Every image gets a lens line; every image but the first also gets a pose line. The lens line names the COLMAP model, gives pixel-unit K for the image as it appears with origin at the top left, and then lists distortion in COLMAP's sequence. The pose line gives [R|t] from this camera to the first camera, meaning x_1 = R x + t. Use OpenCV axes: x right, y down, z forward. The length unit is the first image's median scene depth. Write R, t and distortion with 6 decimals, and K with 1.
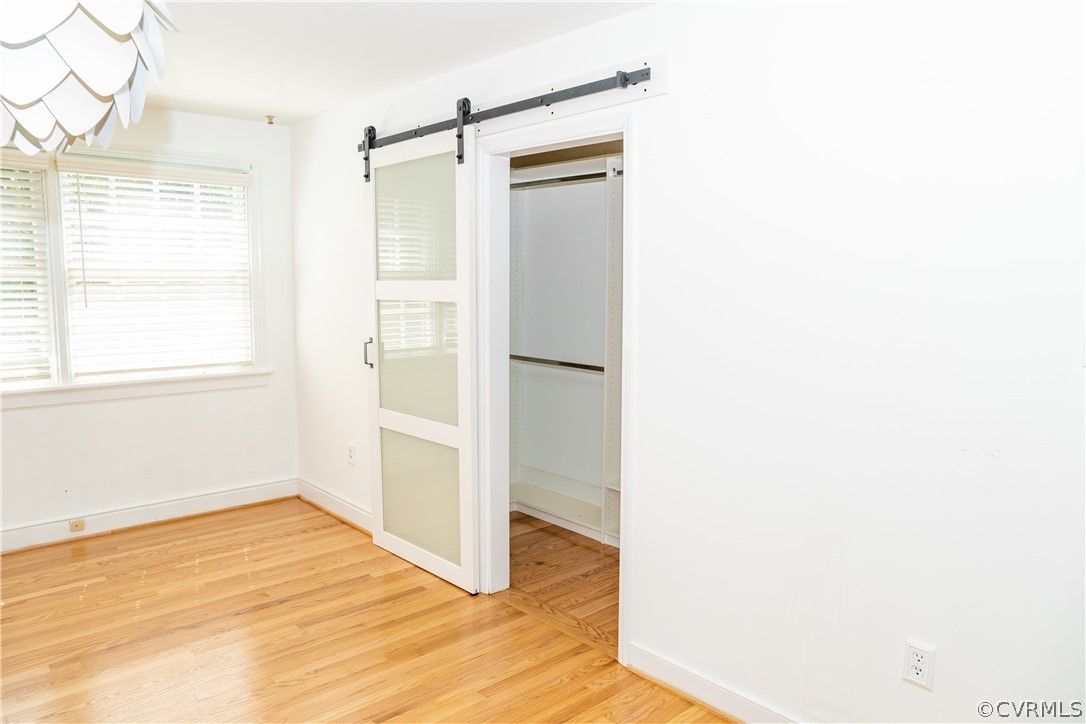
lens RADIAL K [[751.5, 0, 538.9], [0, 751.5, 358.3], [0, 0, 1]] dist [-0.078432, 0.089069]
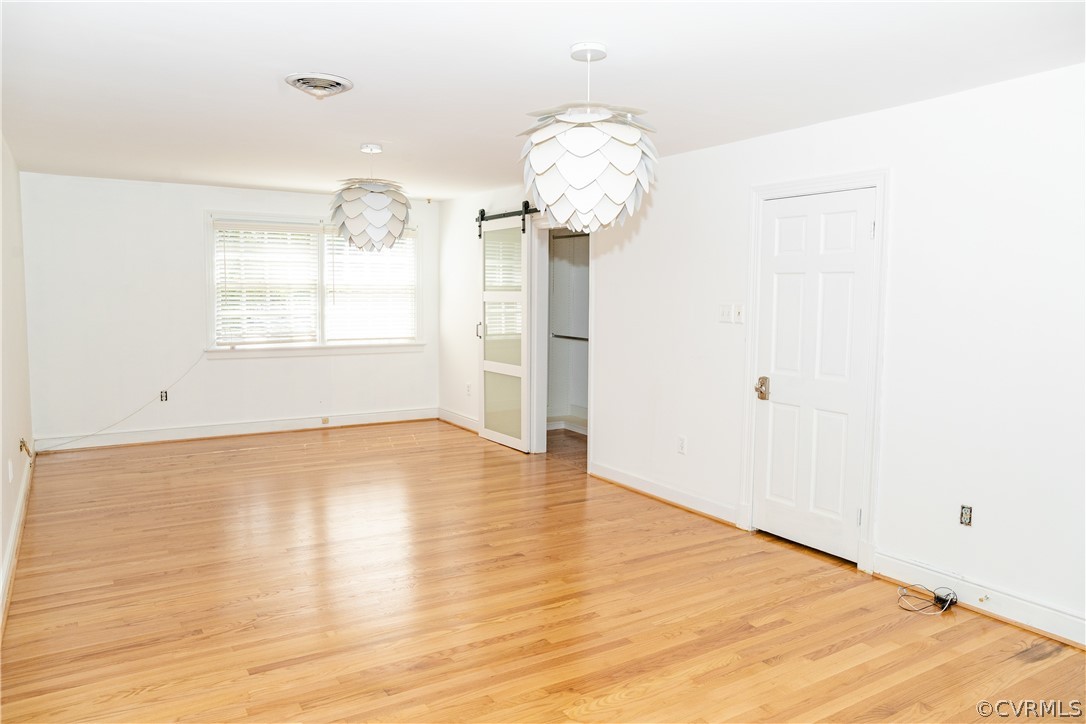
lens RADIAL K [[751.5, 0, 538.9], [0, 751.5, 358.3], [0, 0, 1]] dist [-0.078432, 0.089069]
pose [[0.985444, 0.019976, -0.168823, 0.234767], [-0.022740, 0.999637, -0.014458, 0.085713], [0.168472, 0.018086, 0.985540, -0.808019]]
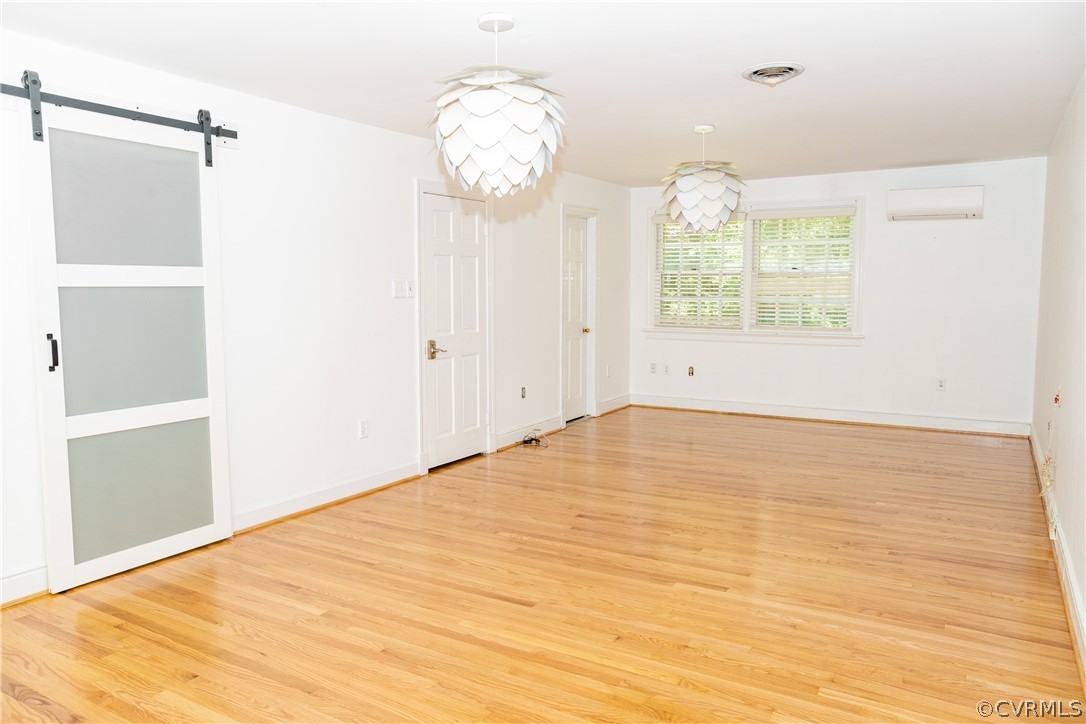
lens RADIAL K [[751.5, 0, 538.9], [0, 751.5, 358.3], [0, 0, 1]] dist [-0.078432, 0.089069]
pose [[-0.276554, -0.097095, 0.956081, -1.140040], [0.105196, 0.985846, 0.130546, -0.051095], [-0.955223, 0.136679, -0.262426, 0.709207]]
